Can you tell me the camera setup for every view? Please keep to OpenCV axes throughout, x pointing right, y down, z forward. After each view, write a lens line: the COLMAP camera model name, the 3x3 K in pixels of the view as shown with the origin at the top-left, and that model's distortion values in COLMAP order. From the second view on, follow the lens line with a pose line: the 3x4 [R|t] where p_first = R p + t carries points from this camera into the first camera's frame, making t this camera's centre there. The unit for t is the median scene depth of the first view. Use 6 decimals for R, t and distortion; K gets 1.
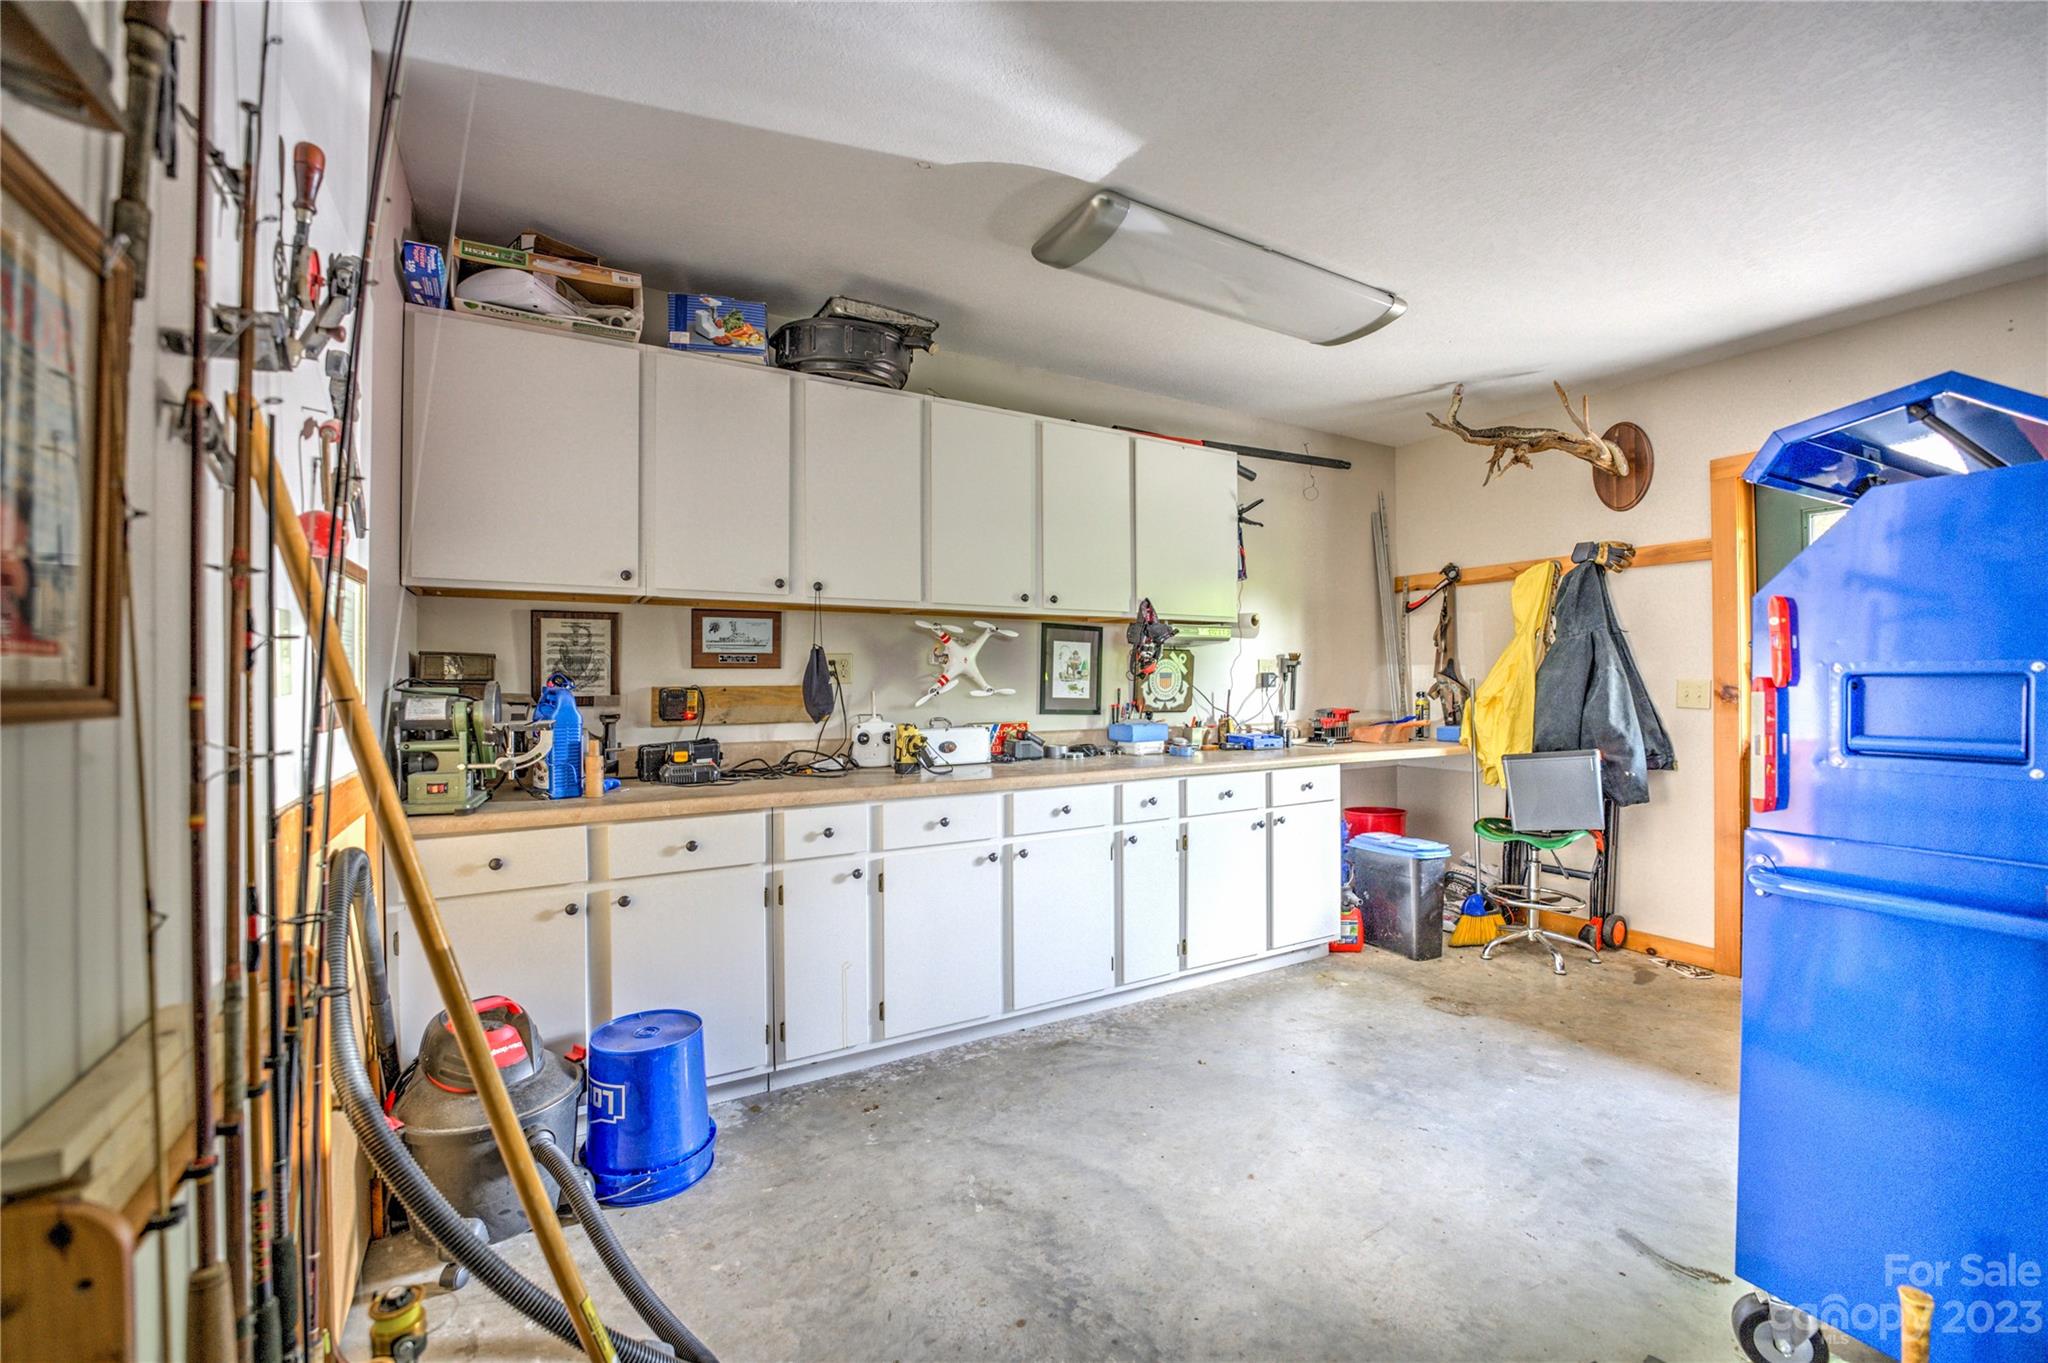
lens RADIAL K [[841.4, 0, 1042.8], [0, 841.4, 676.6], [0, 0, 1]] dist [-0.018888, 0.002269]
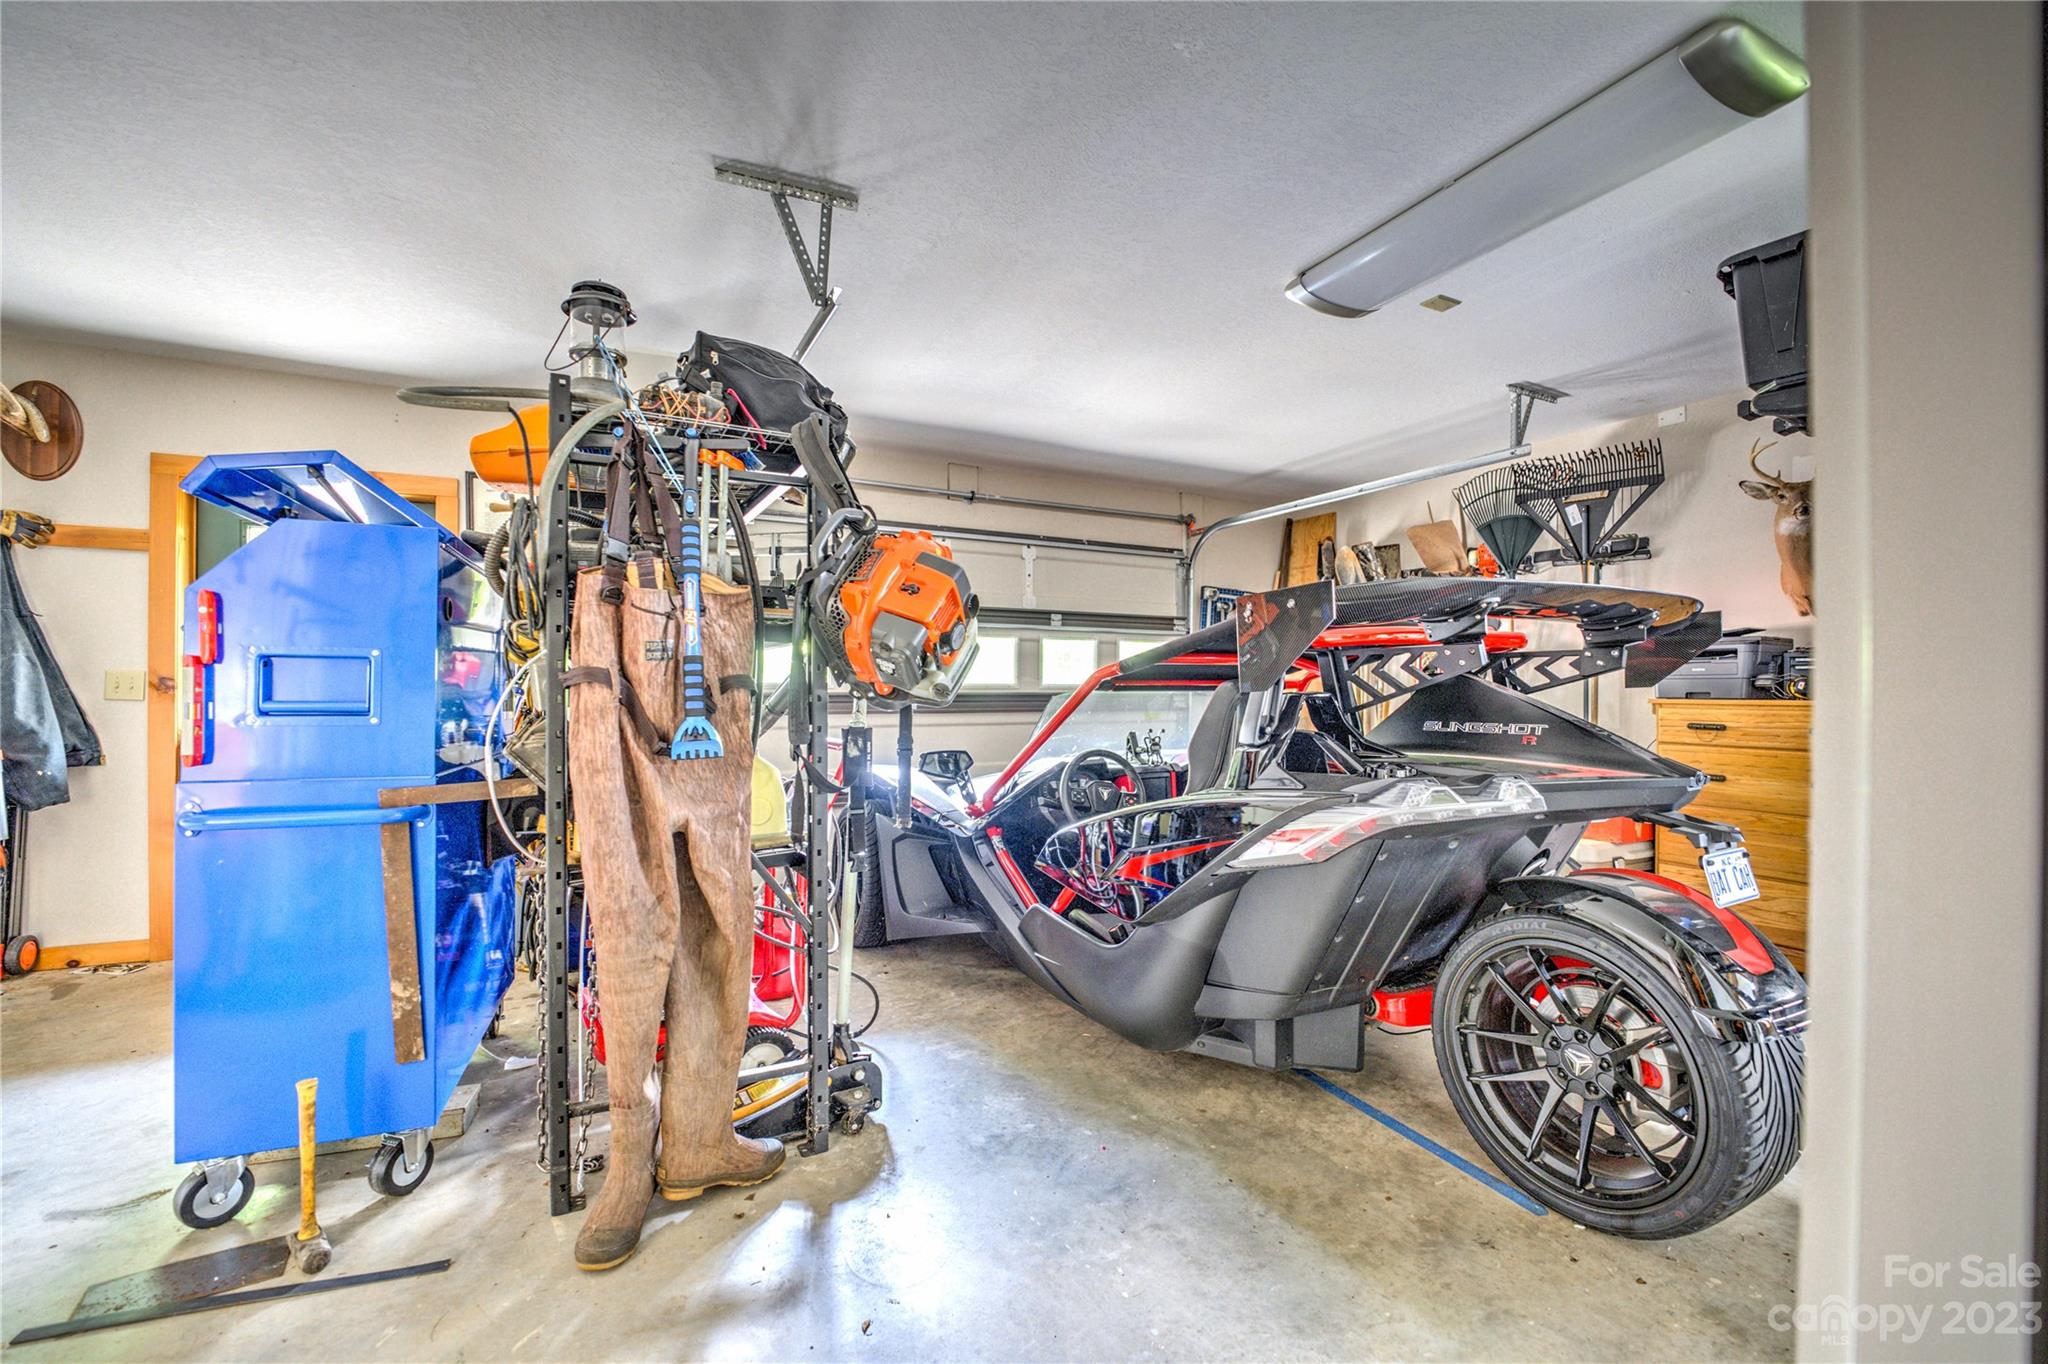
lens RADIAL K [[838.5, 0, 1044.8], [0, 838.5, 682.4], [0, 0, 1]] dist [-0.030073, 0.003140]
pose [[0.057780, 0.006617, 0.998307, -0.148003], [-0.007833, 0.999950, -0.006175, 0.021931], [-0.998299, -0.007463, 0.057829, -0.186076]]
